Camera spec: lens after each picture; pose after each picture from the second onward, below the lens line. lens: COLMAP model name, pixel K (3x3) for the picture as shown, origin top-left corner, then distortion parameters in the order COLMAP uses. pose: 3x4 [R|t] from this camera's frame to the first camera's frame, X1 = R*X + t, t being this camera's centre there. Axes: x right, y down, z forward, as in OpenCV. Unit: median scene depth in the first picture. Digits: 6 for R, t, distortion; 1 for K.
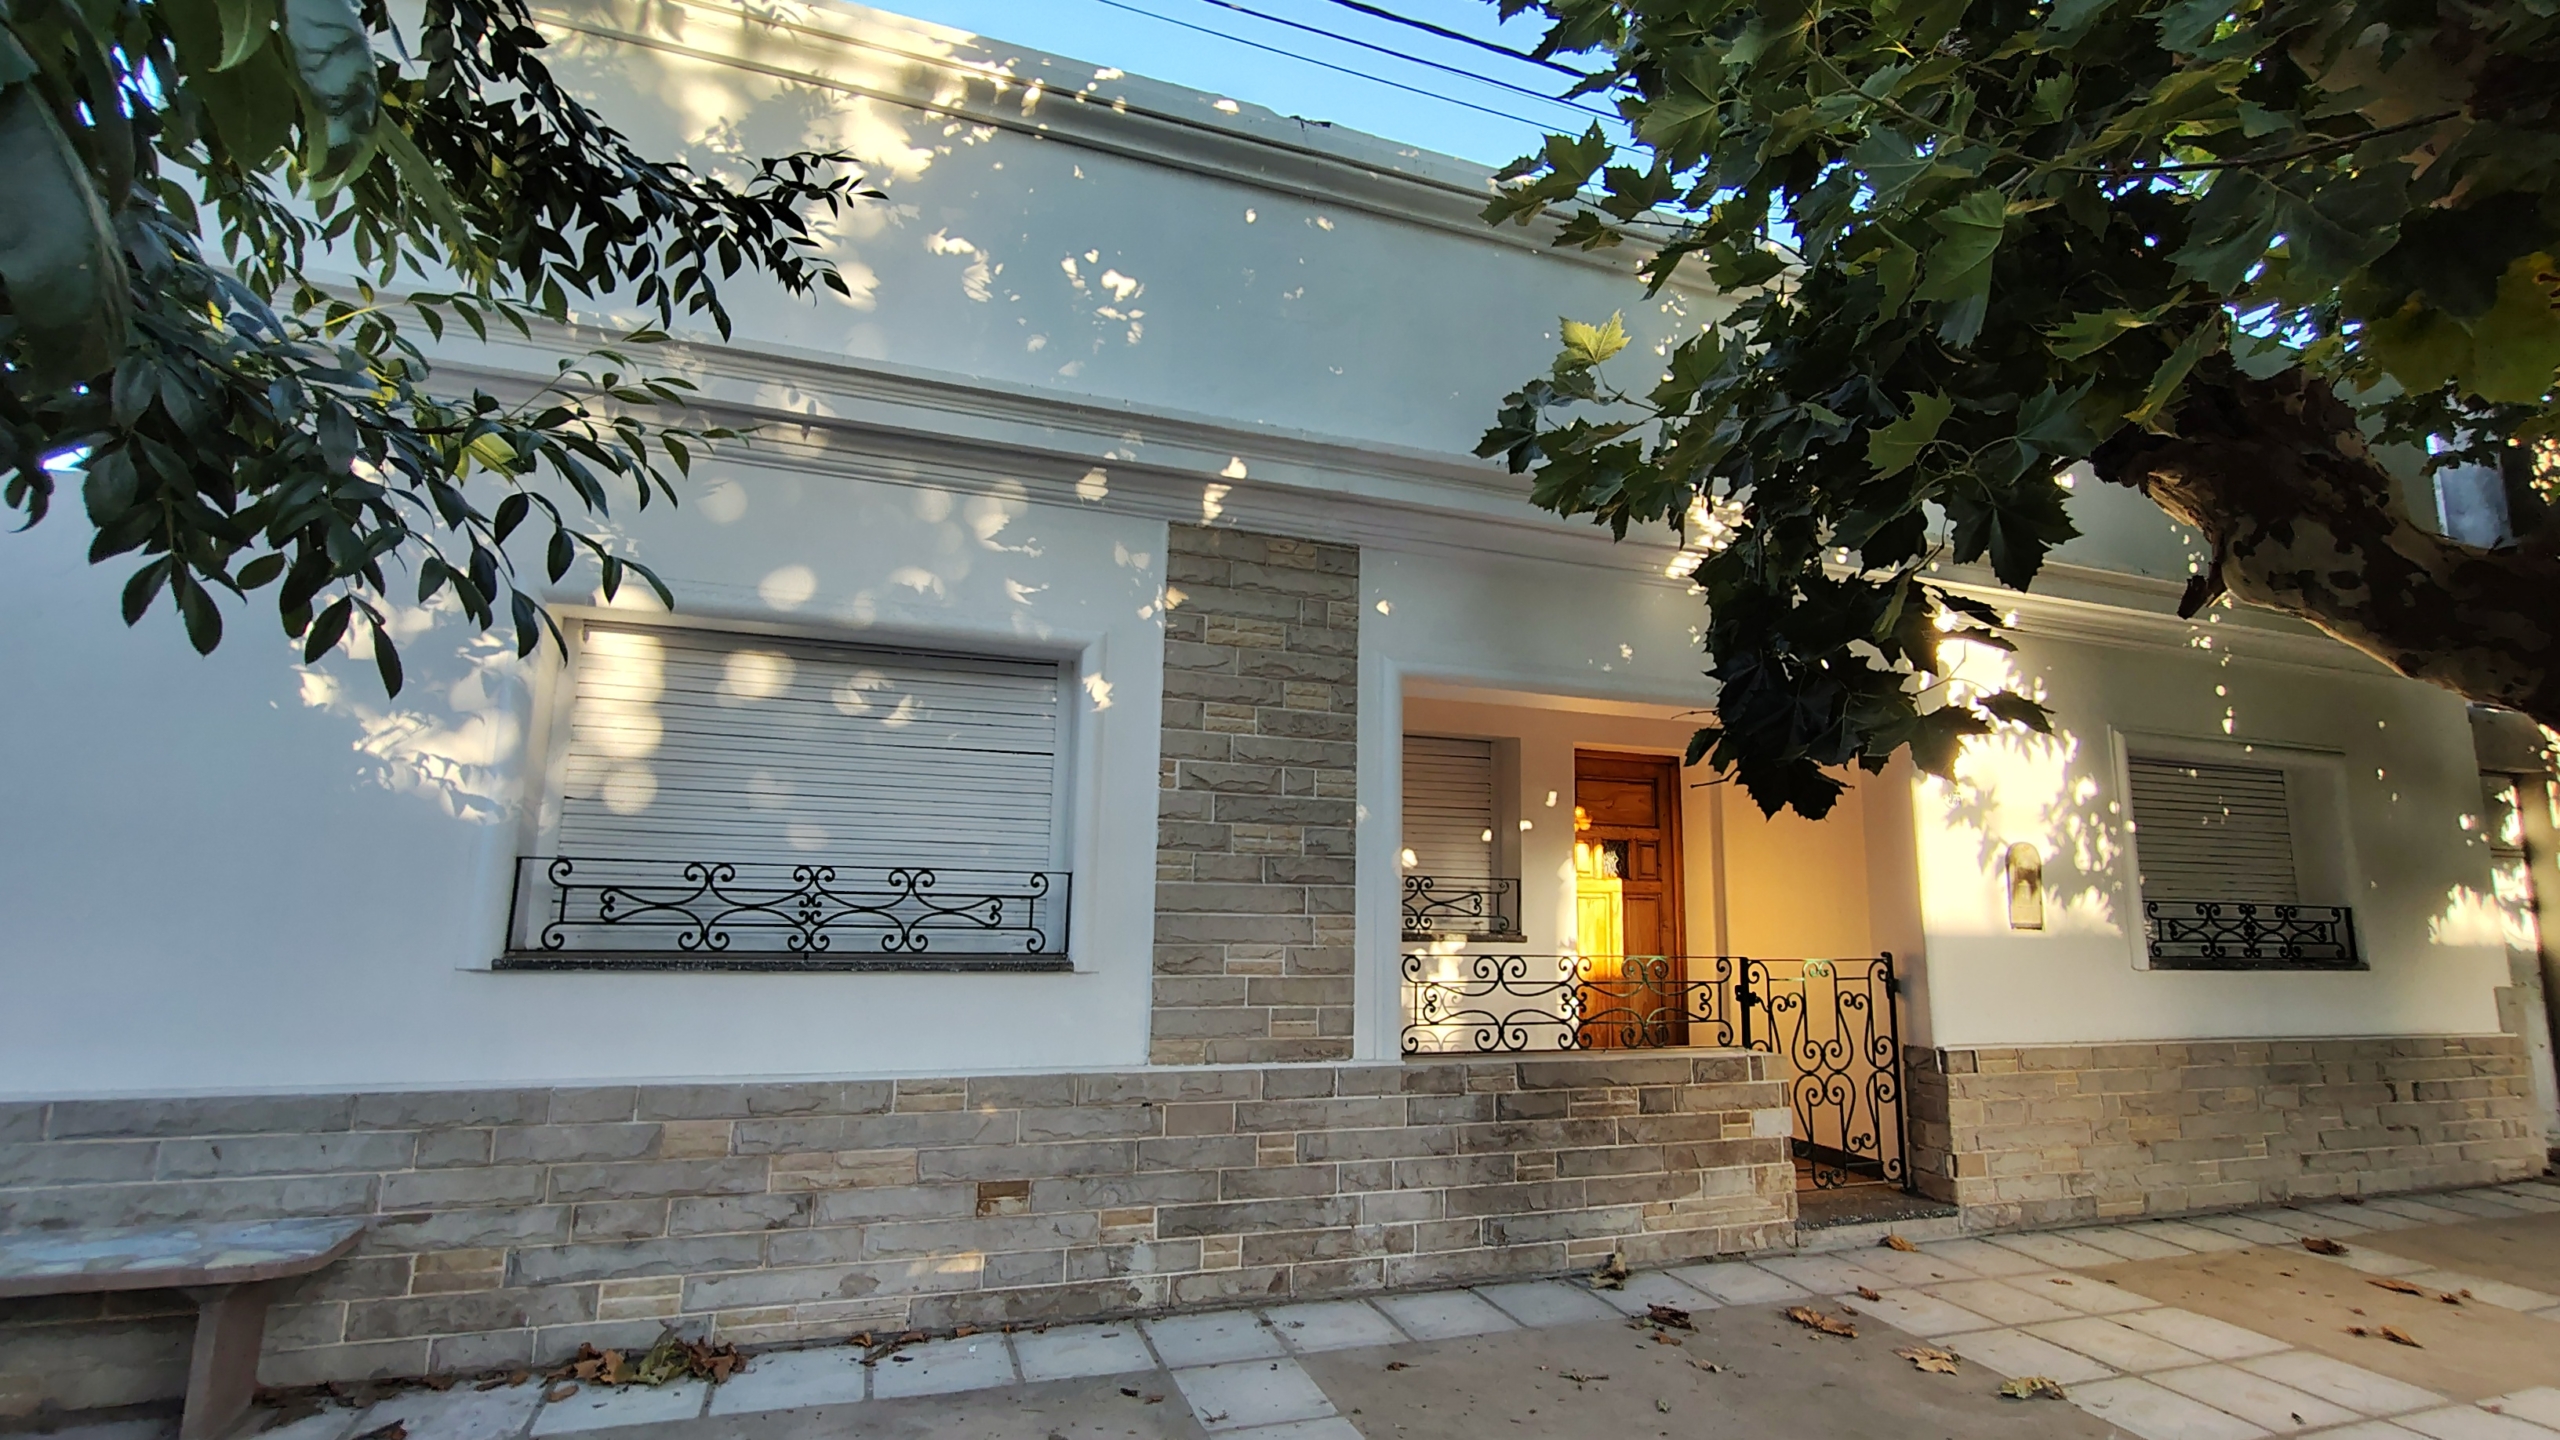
lens RADIAL K [[1135.4, 0, 1280.0], [0, 1135.4, 720.0], [0, 0, 1]] dist [-0.004695, 0.000672]
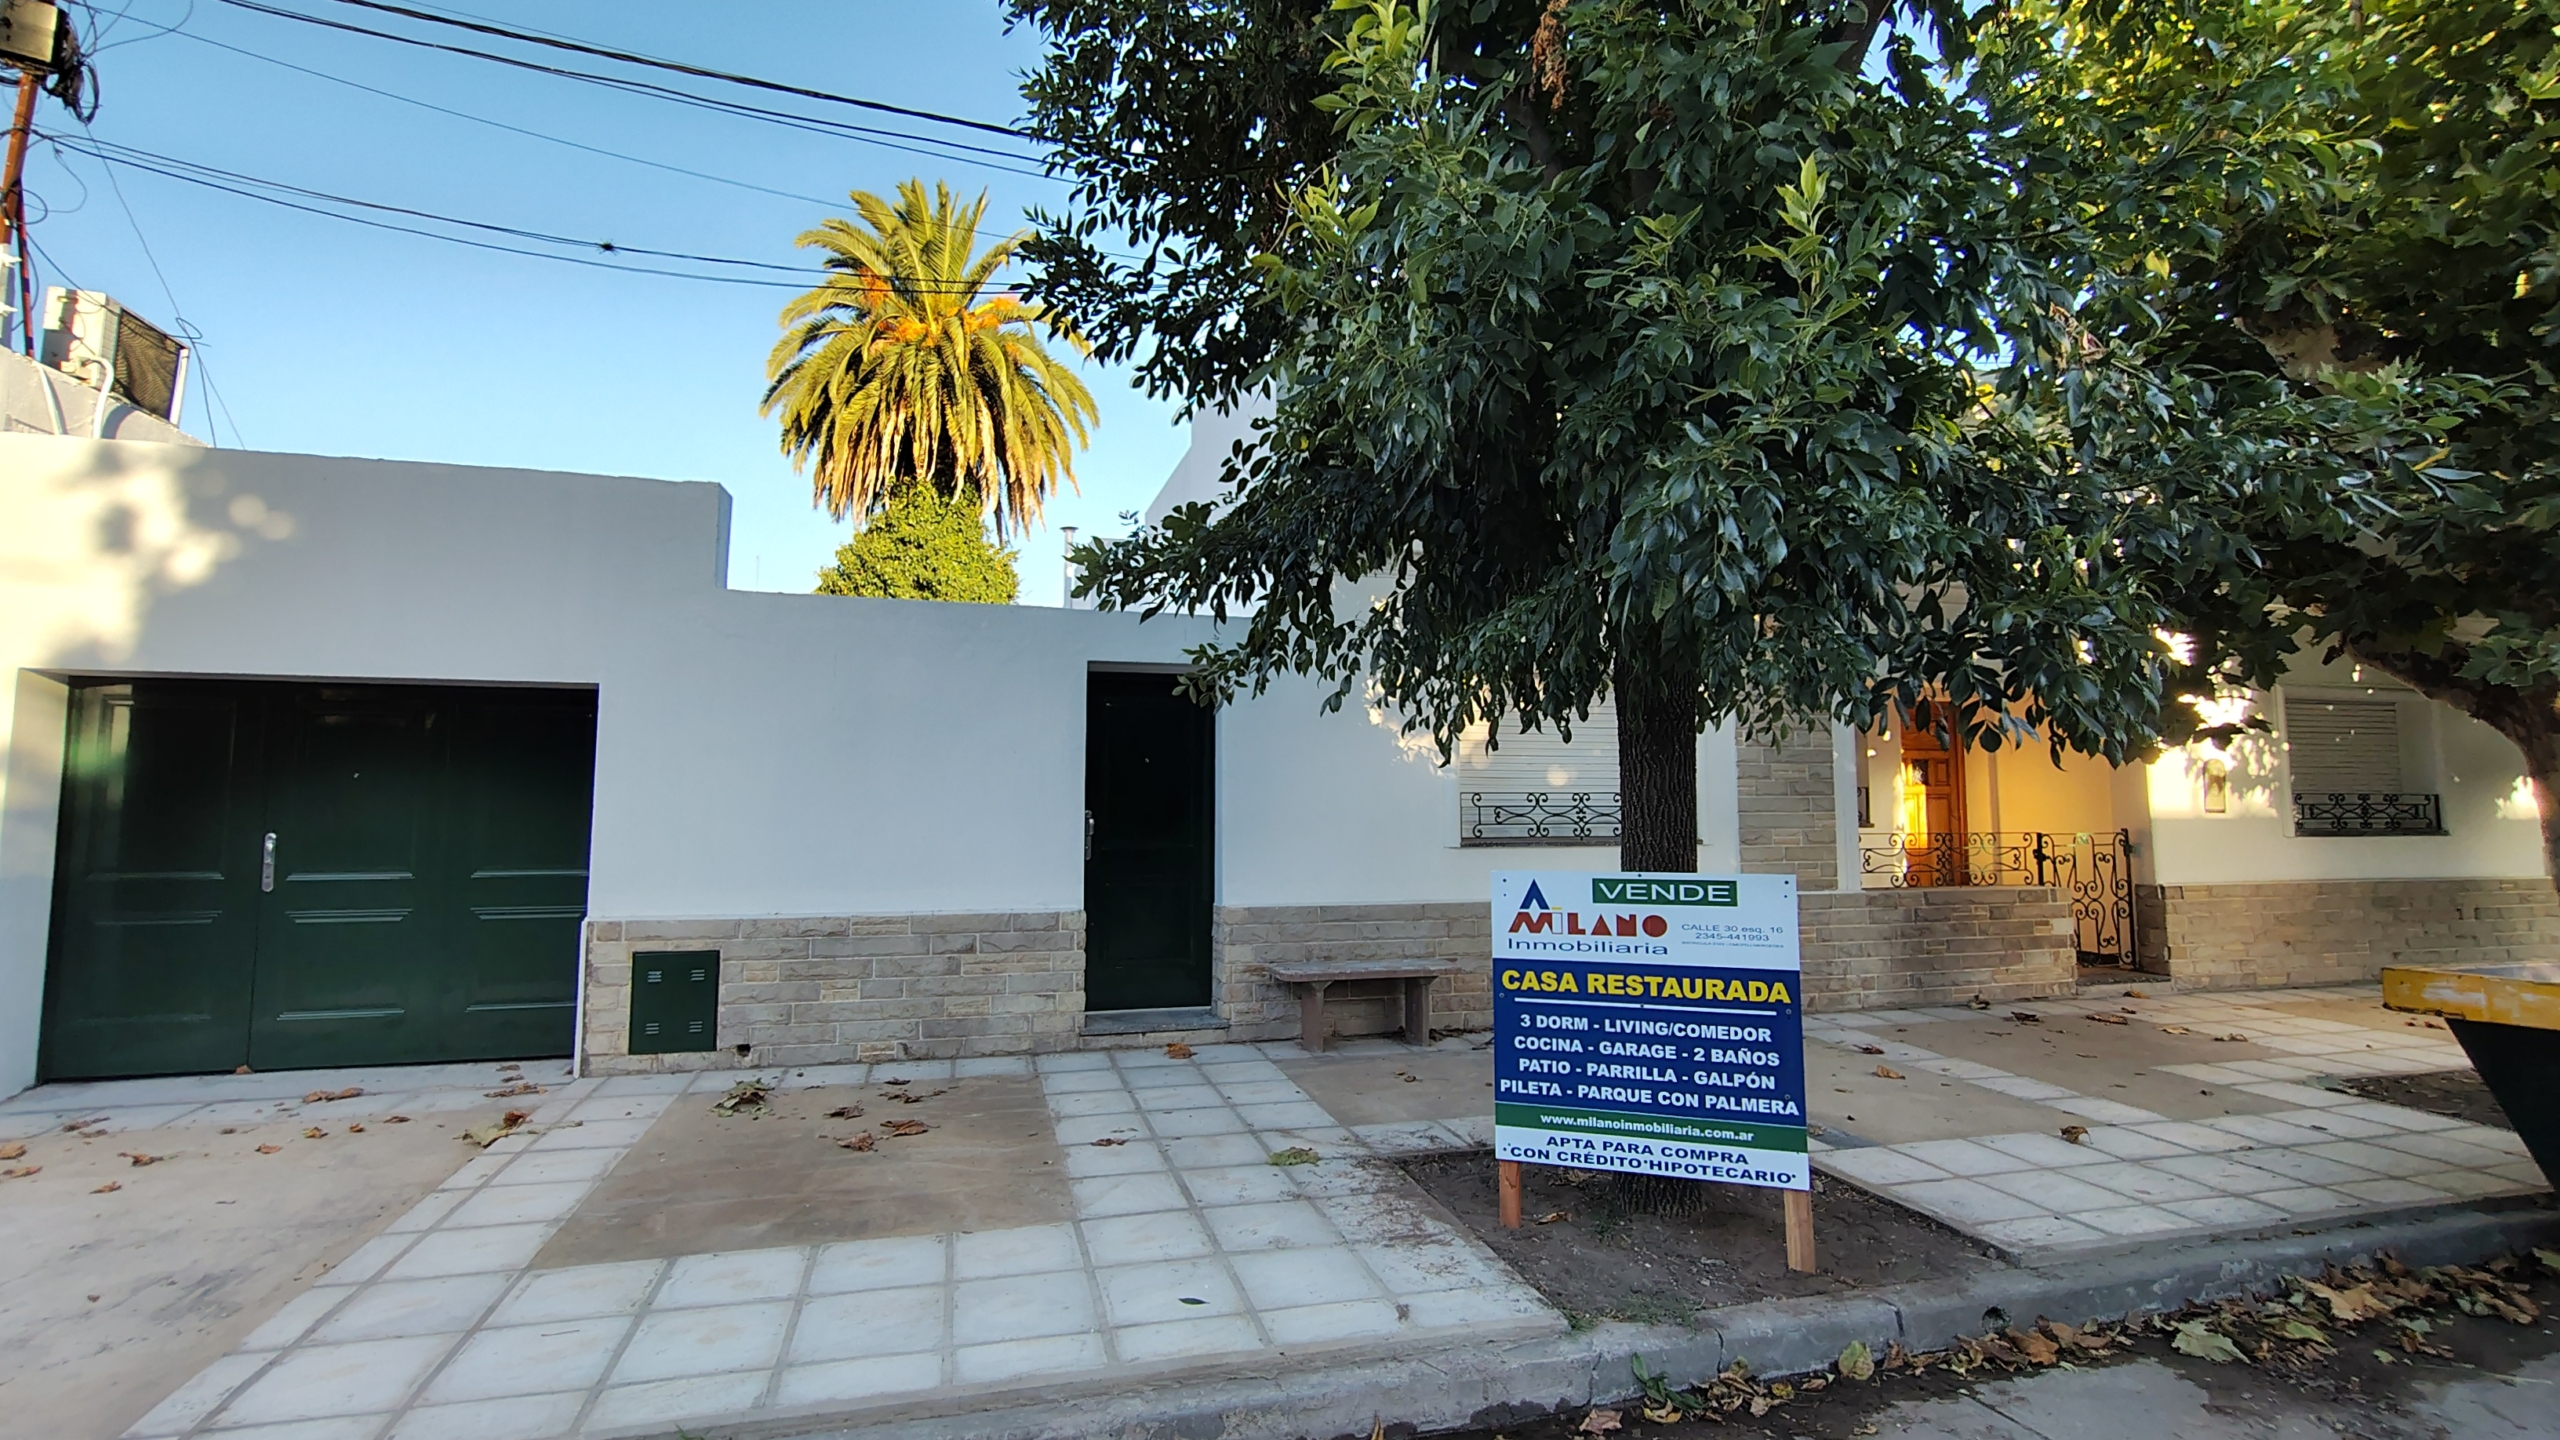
lens RADIAL K [[1162.3, 0, 1279.5], [0, 1162.3, 712.4], [0, 0, 1]] dist [0.002651, 0.000732]
pose [[0.997847, -0.025628, -0.060366, -0.614836], [0.030476, 0.996263, 0.080818, -0.143694], [0.058070, -0.082484, 0.994899, -0.775133]]
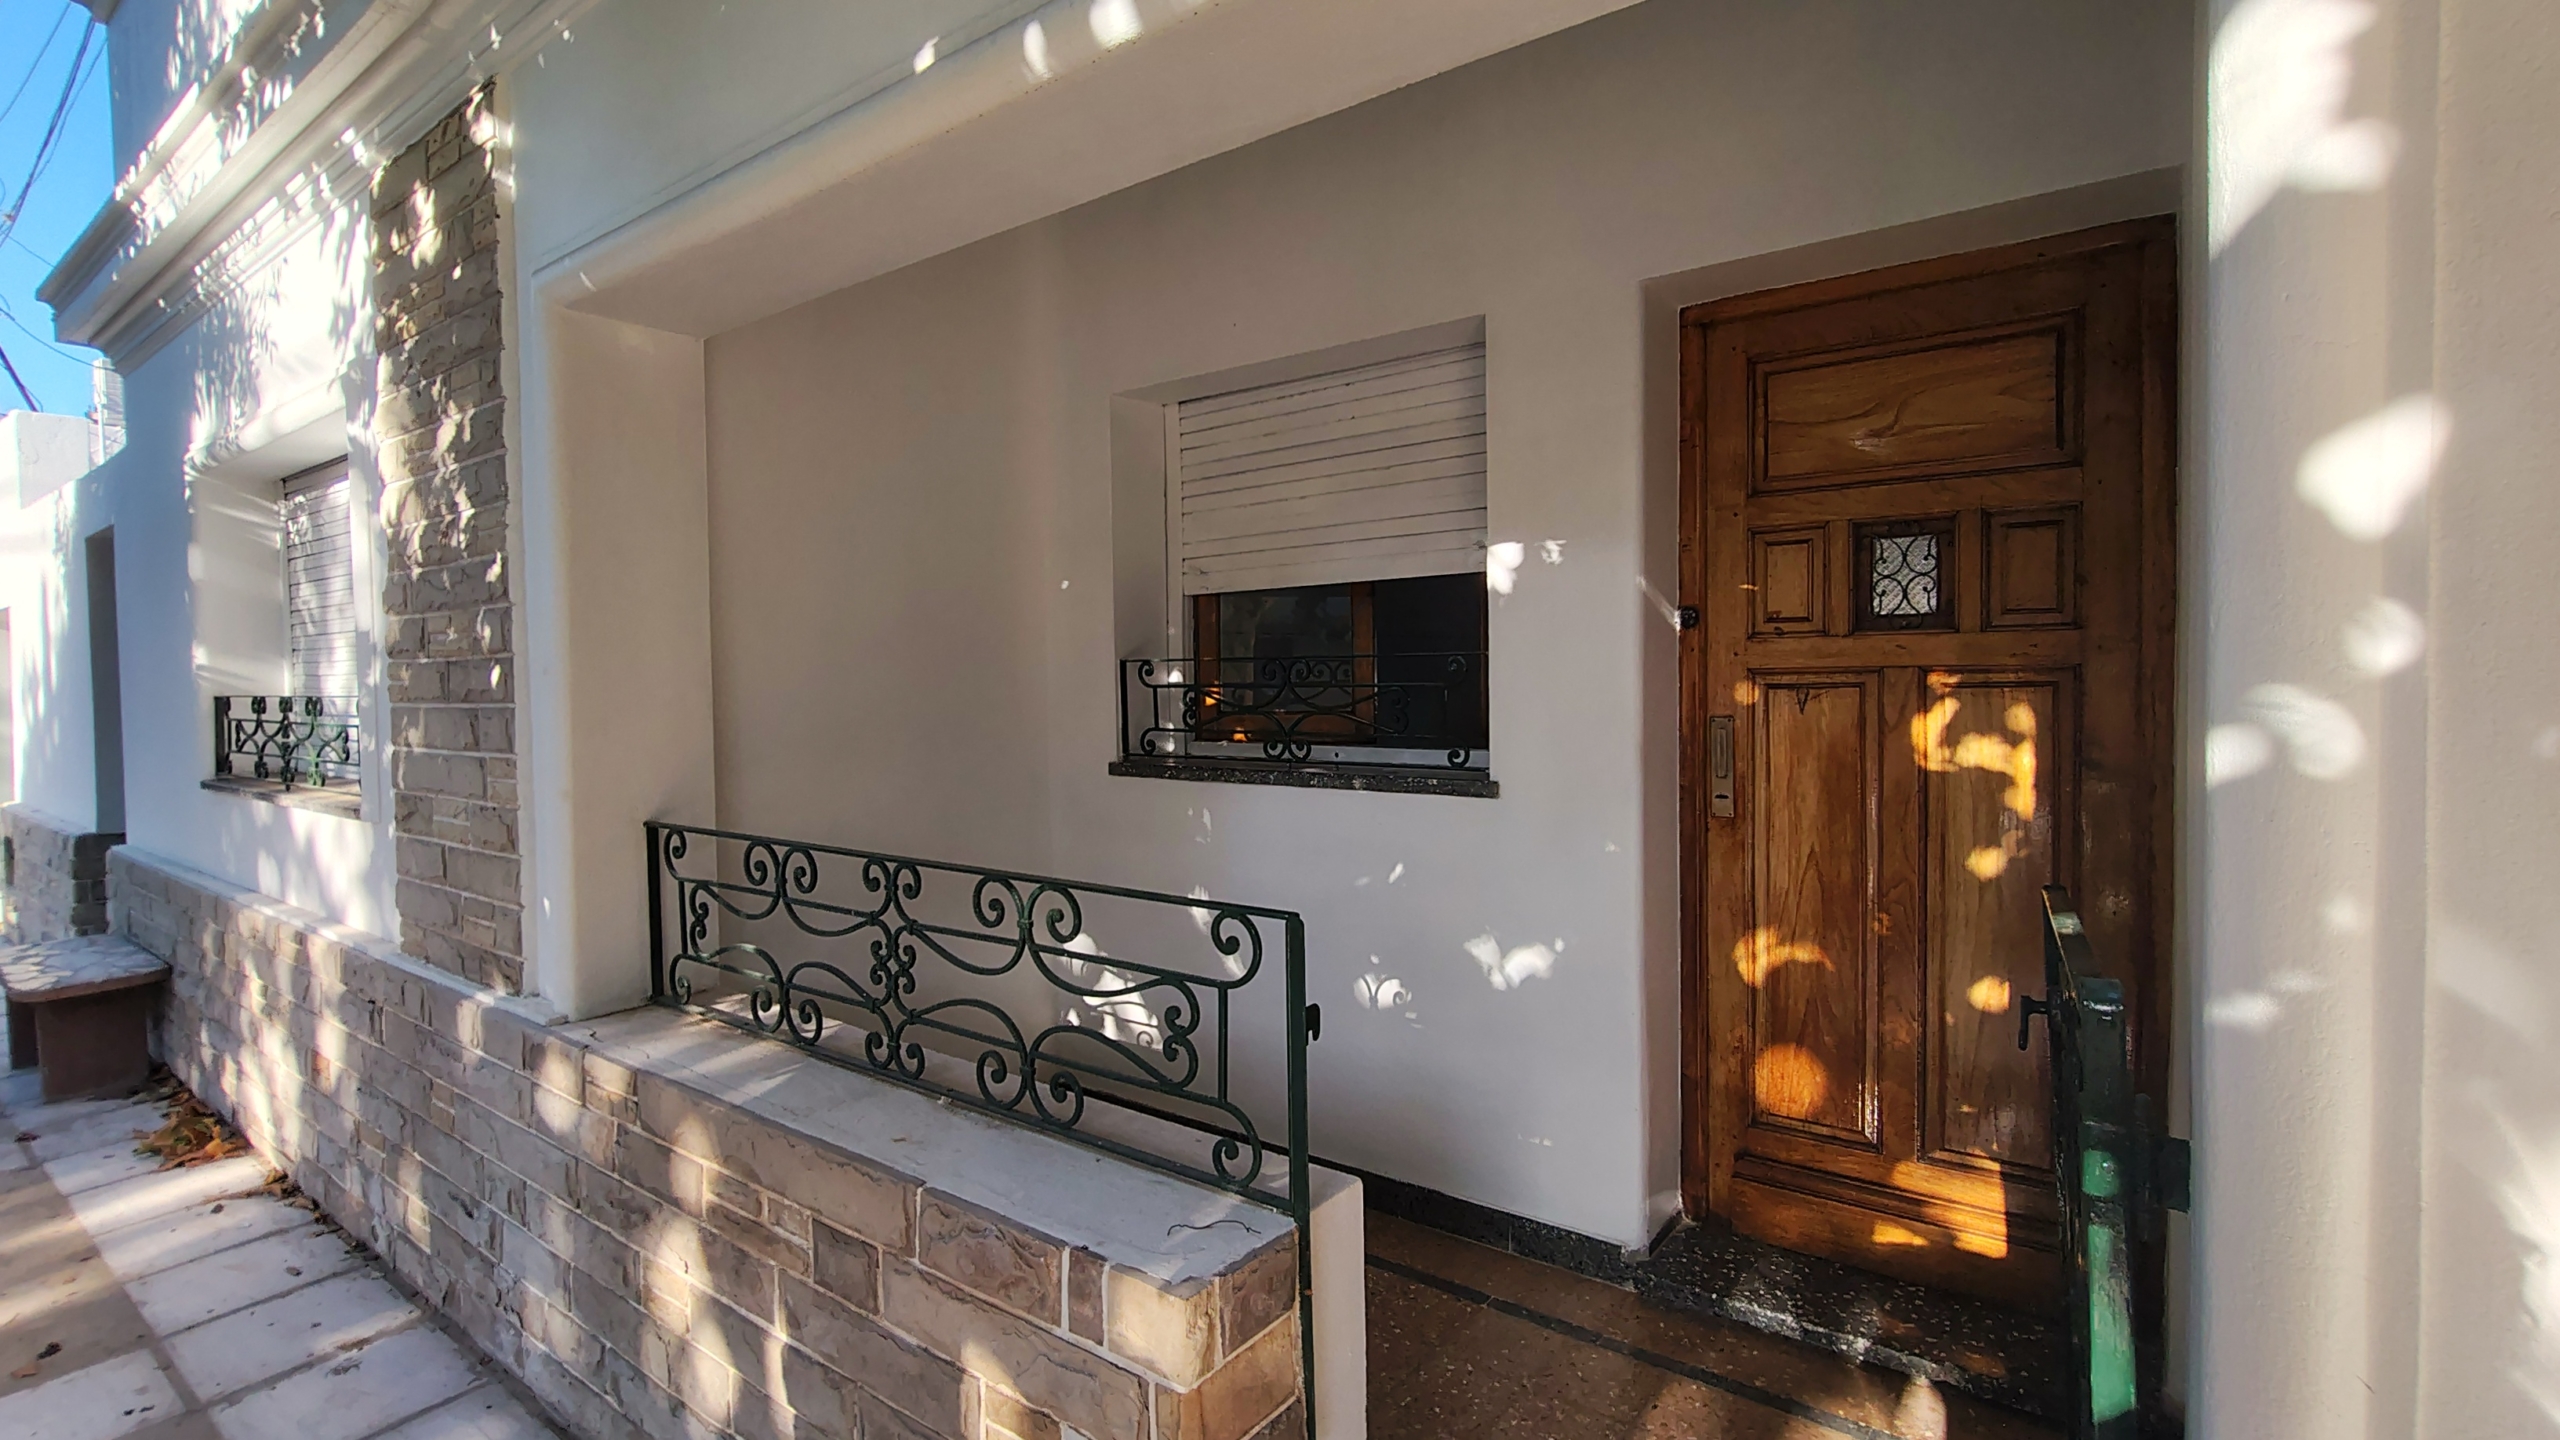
lens RADIAL K [[1162.3, 0, 1279.5], [0, 1162.3, 712.4], [0, 0, 1]] dist [0.002651, 0.000732]
pose [[0.541204, -0.007537, -0.840858, 0.664998], [0.155176, 0.983681, 0.091059, 0.135457], [0.826449, -0.179763, 0.533542, 0.870282]]
